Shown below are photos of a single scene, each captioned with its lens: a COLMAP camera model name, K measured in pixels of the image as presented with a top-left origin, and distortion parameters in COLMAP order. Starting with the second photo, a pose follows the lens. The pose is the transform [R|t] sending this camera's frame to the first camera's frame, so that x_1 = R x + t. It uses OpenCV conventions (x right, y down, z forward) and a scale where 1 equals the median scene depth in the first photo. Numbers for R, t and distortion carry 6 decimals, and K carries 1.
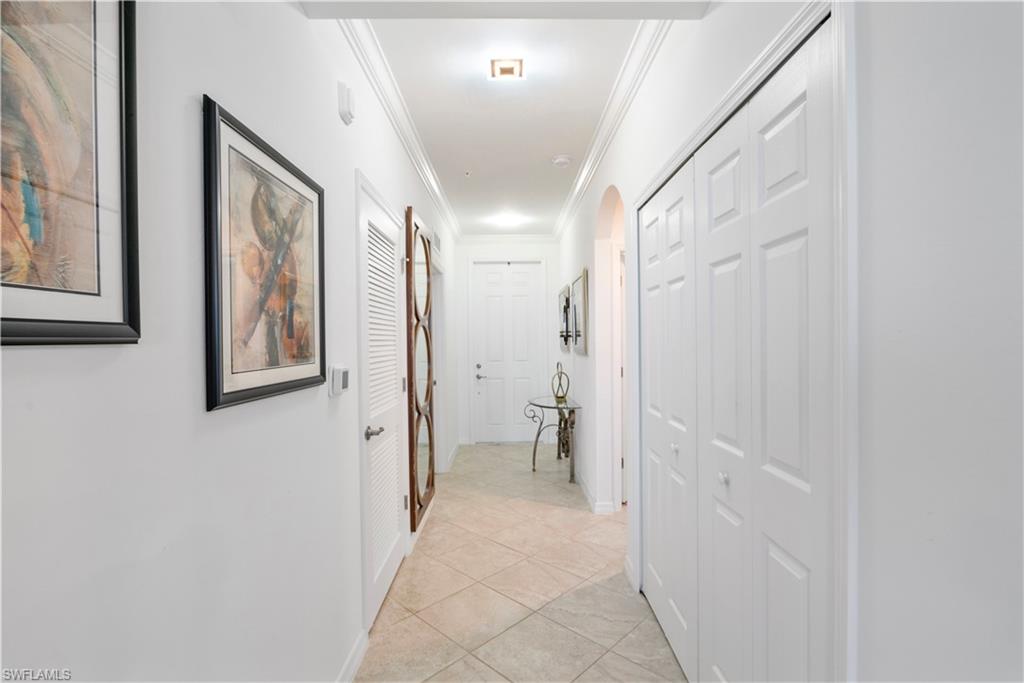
lens RADIAL K [[469.0, 0, 512.0], [0, 469.0, 341.5], [0, 0, 1]] dist [-0.000791, -0.000070]
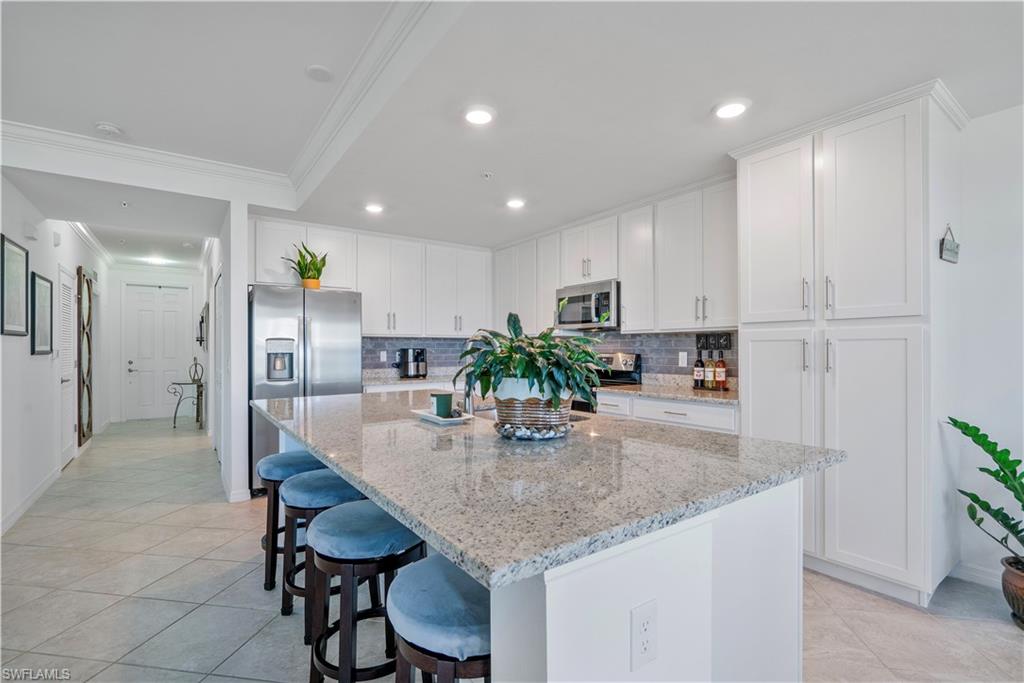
lens RADIAL K [[474.7, 0, 512.0], [0, 474.7, 341.5], [0, 0, 1]] dist [0.003901, 0.000694]
pose [[0.826959, 0.011521, 0.562145, 0.108423], [-0.000550, 0.999806, -0.019683, 0.031914], [-0.562262, 0.015968, 0.826805, -1.221127]]
